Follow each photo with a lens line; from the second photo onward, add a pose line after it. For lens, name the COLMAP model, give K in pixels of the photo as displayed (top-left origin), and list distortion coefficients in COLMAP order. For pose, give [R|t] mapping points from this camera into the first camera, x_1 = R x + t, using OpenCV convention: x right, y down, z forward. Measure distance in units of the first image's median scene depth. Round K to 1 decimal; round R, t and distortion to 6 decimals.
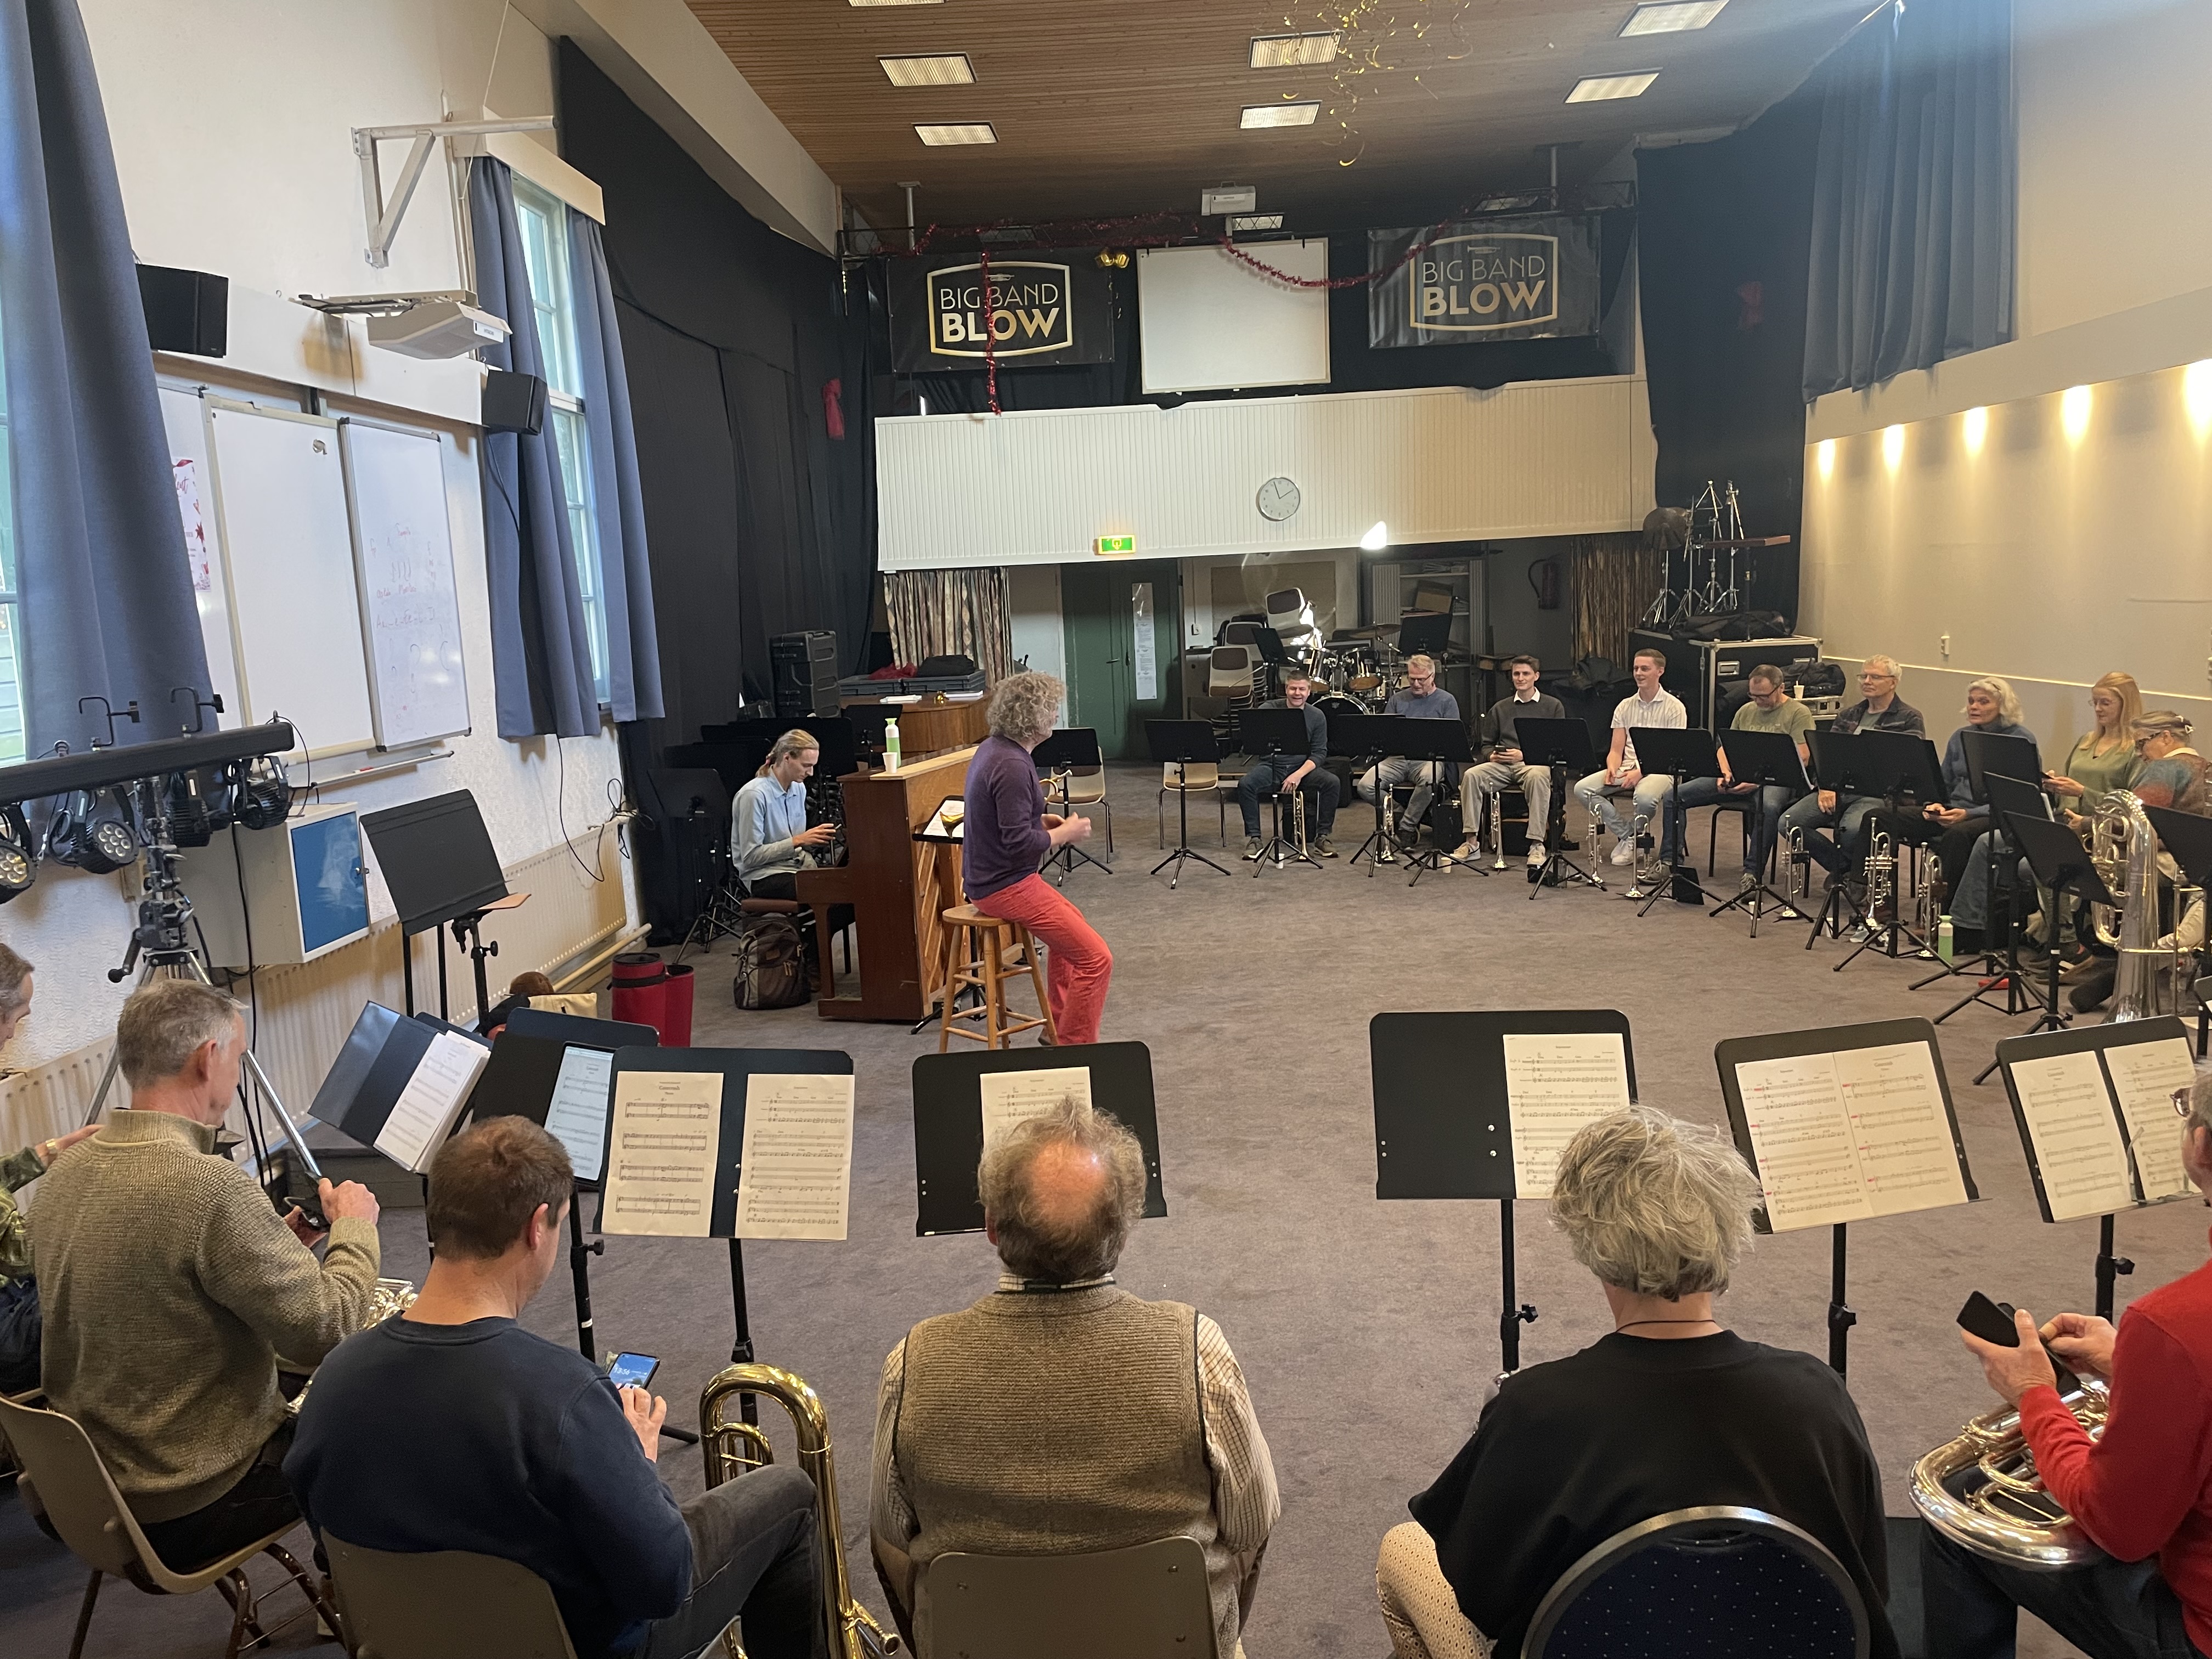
lens RADIAL K [[1633.1, 0, 1098.7], [0, 1633.1, 826.4], [0, 0, 1]] dist [0.058725, -0.032845]
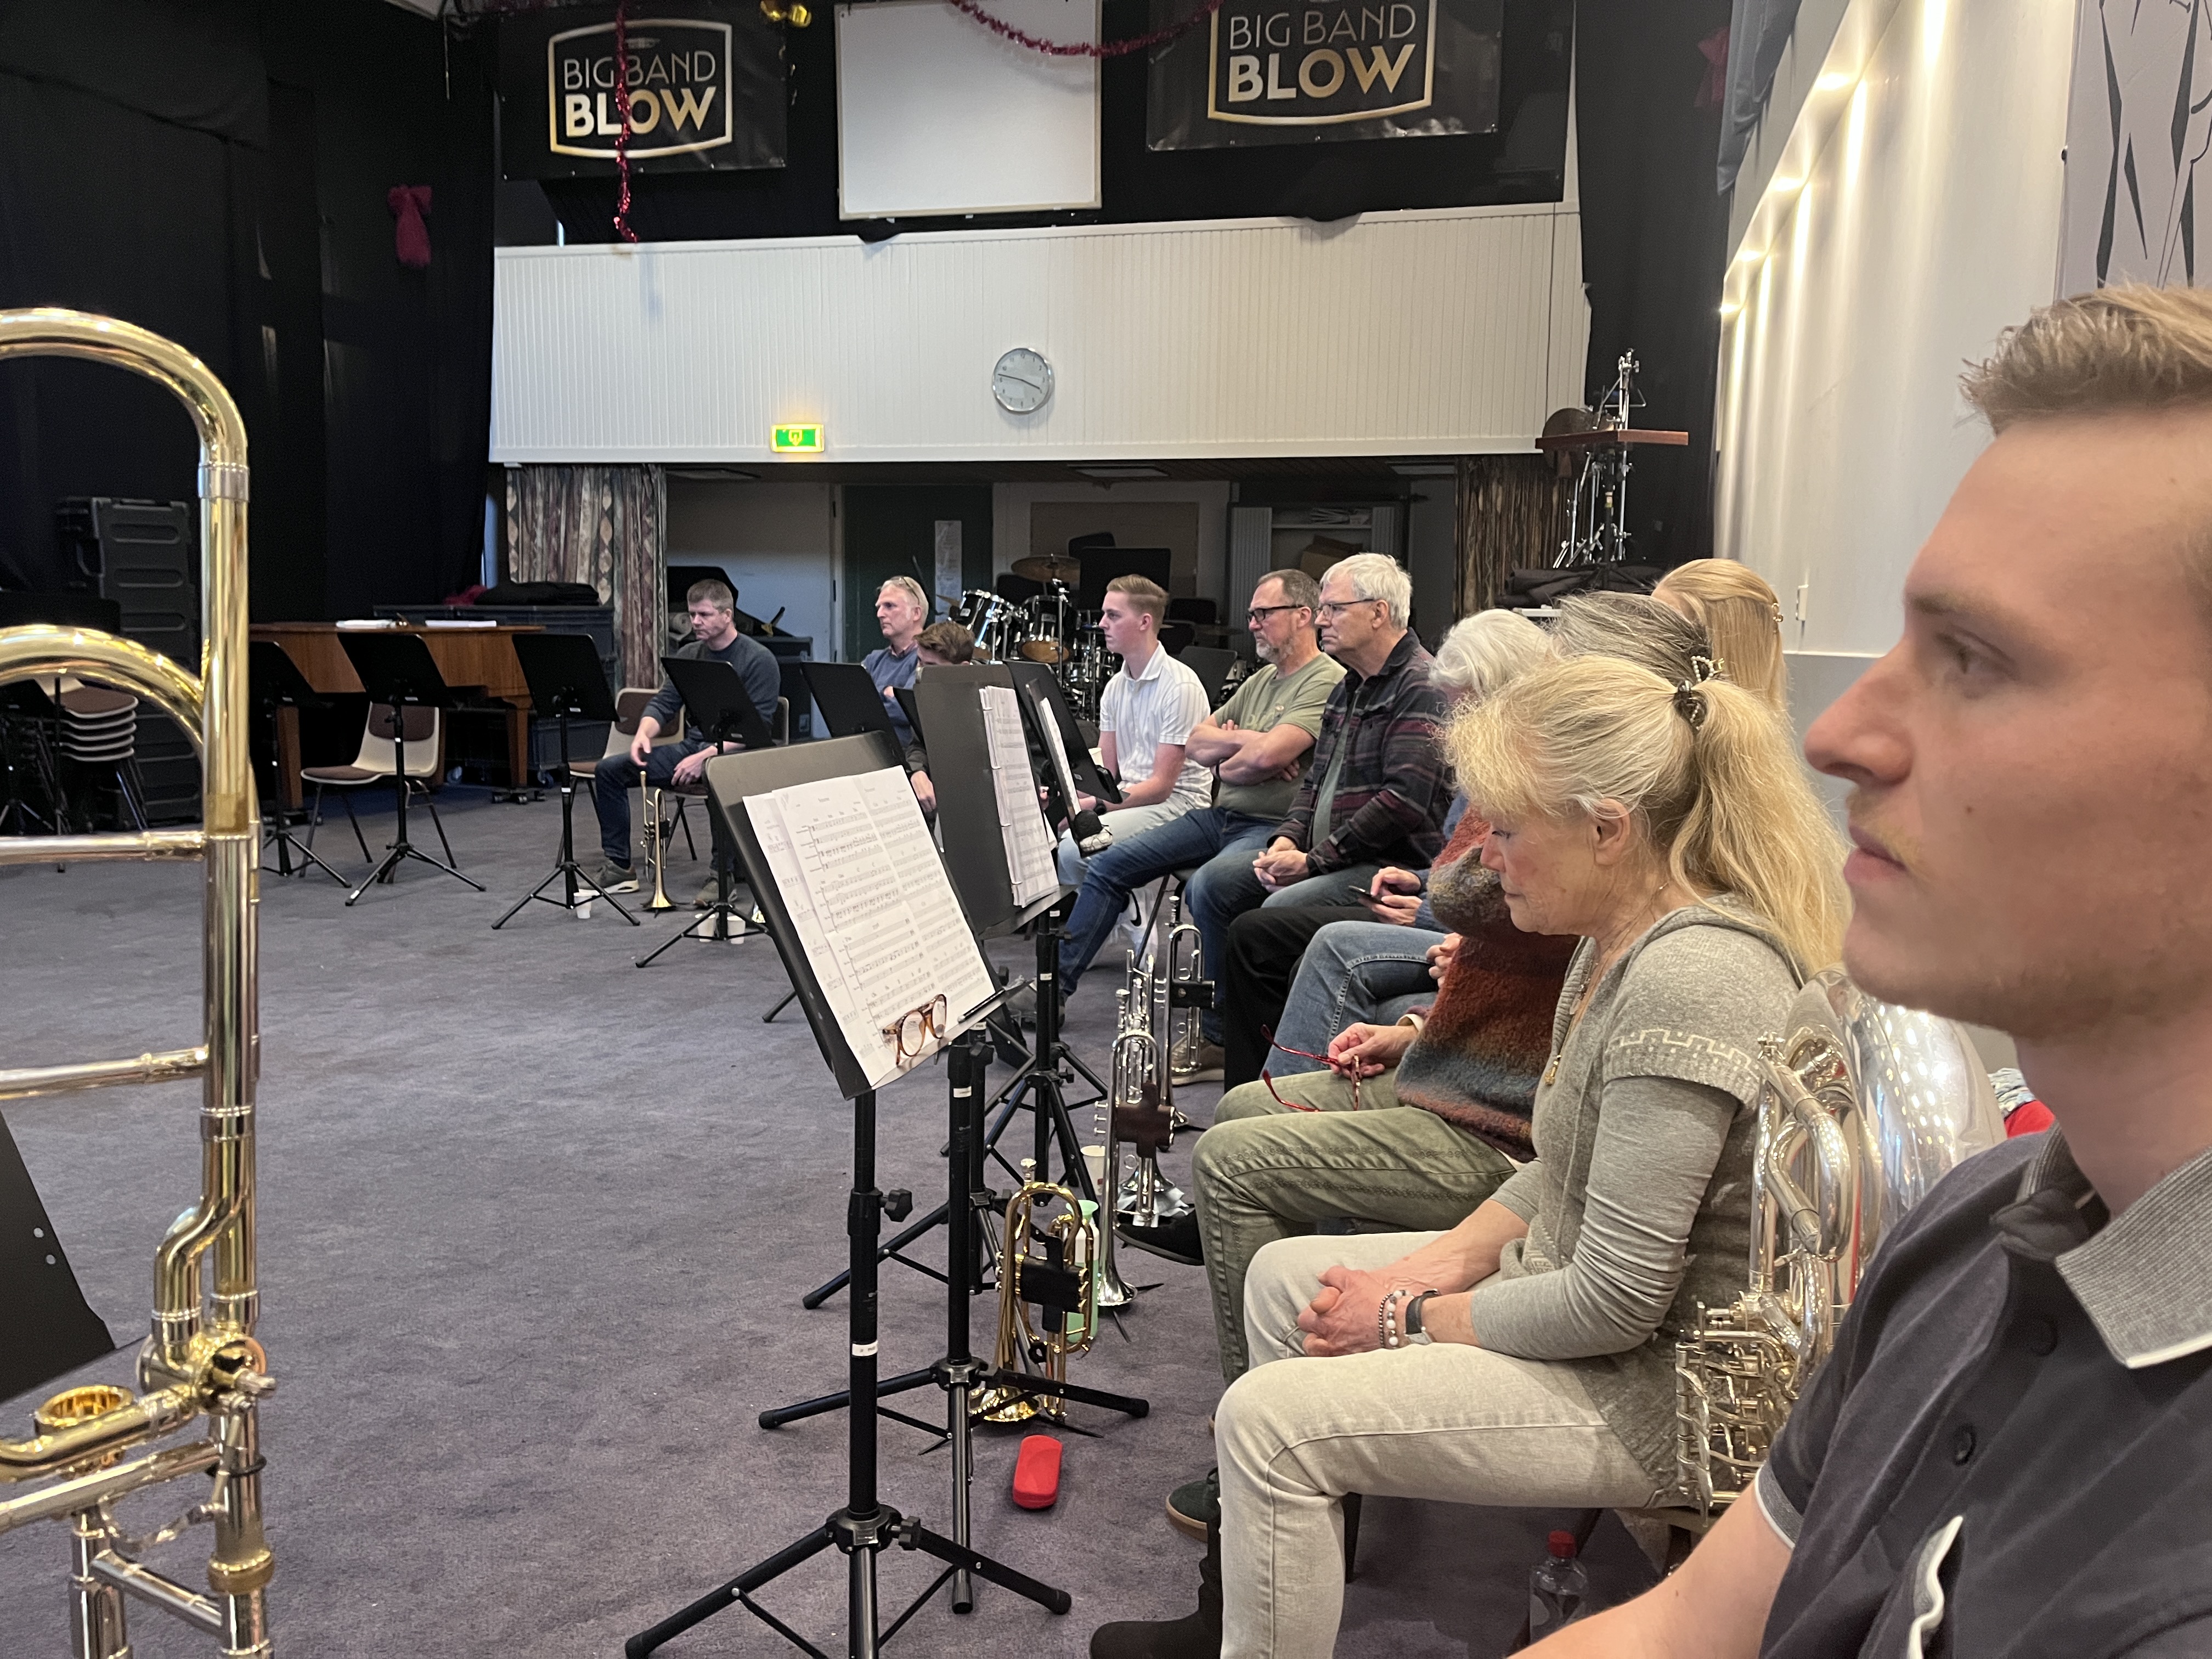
lens RADIAL K [[1676.9, 0, 1106.5], [0, 1676.9, 837.6], [0, 0, 1]] dist [0.071863, -0.087553]
pose [[0.977308, 0.090336, -0.191594, 0.303565], [-0.093335, 0.995612, -0.006664, -0.011997], [0.190152, 0.024395, 0.981452, 0.340291]]
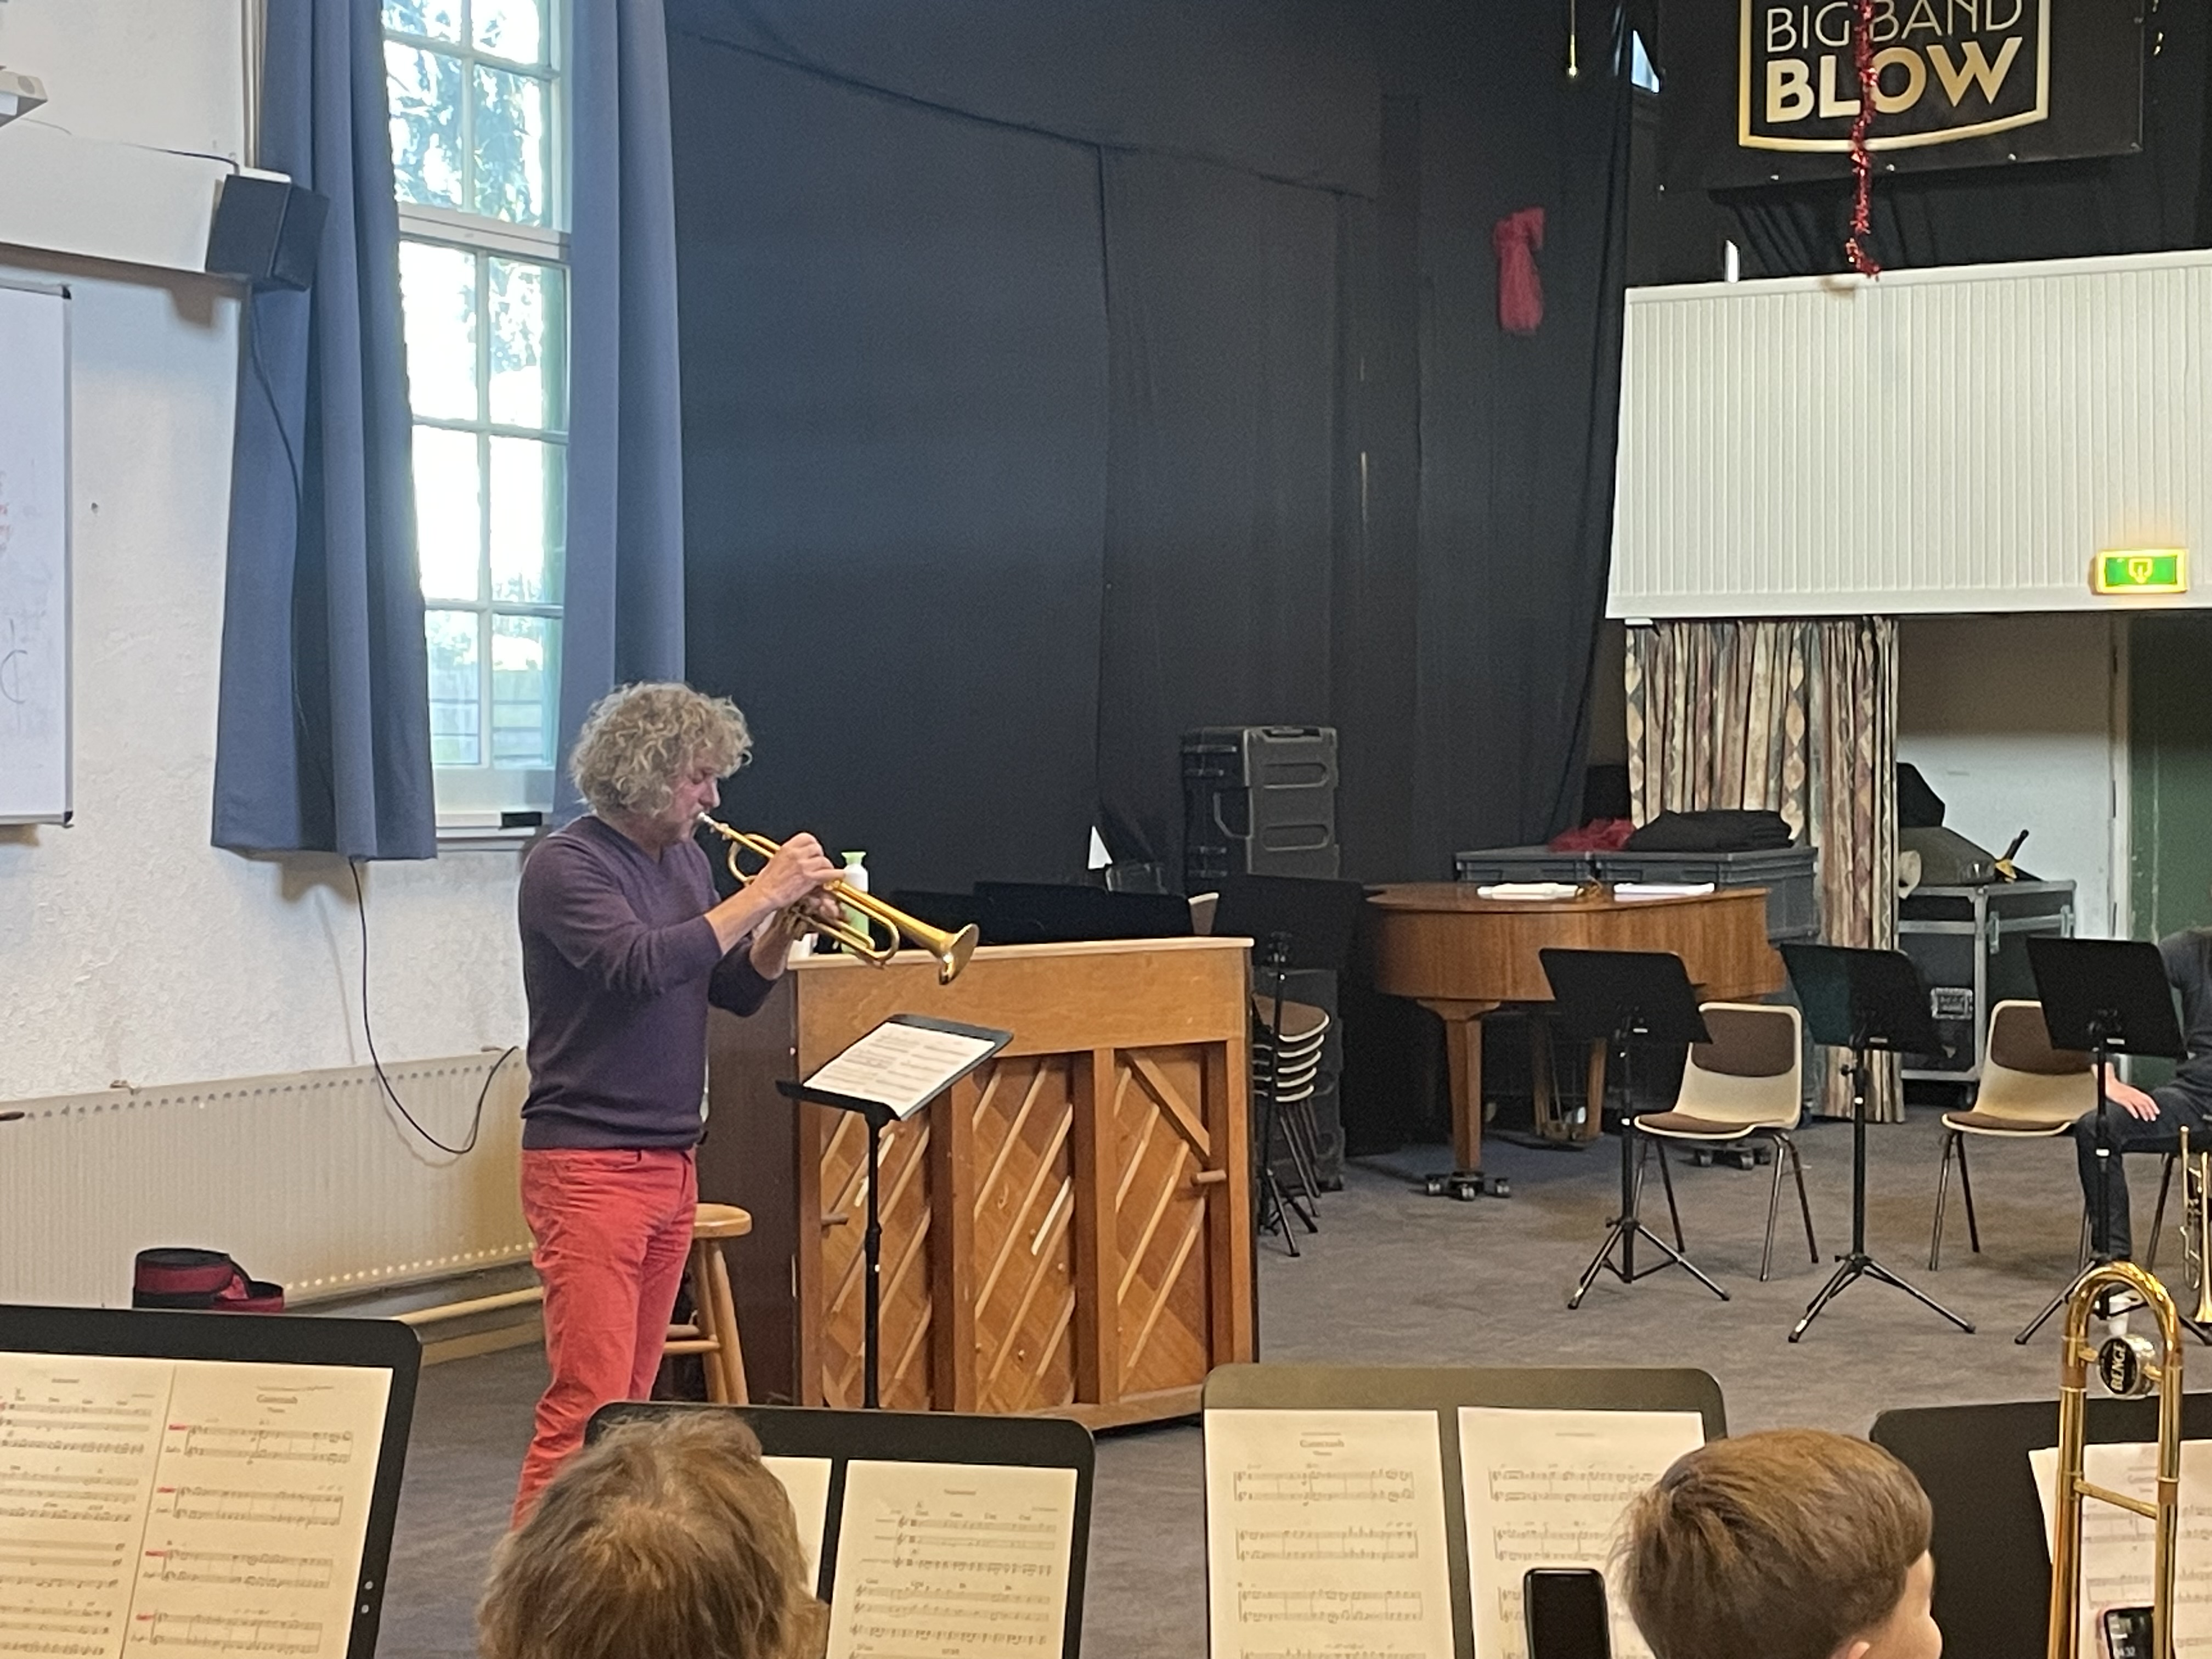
lens RADIAL K [[3830.3, 0, 1150.3], [0, 3830.3, 758.5], [0, 0, 1]] dist [0.126942, 0.000000]
pose [[0.889980, 0.048062, -0.453459, 0.247497], [-0.108071, 0.988330, -0.107352, 0.010128], [0.443008, 0.144547, 0.884788, 0.012547]]
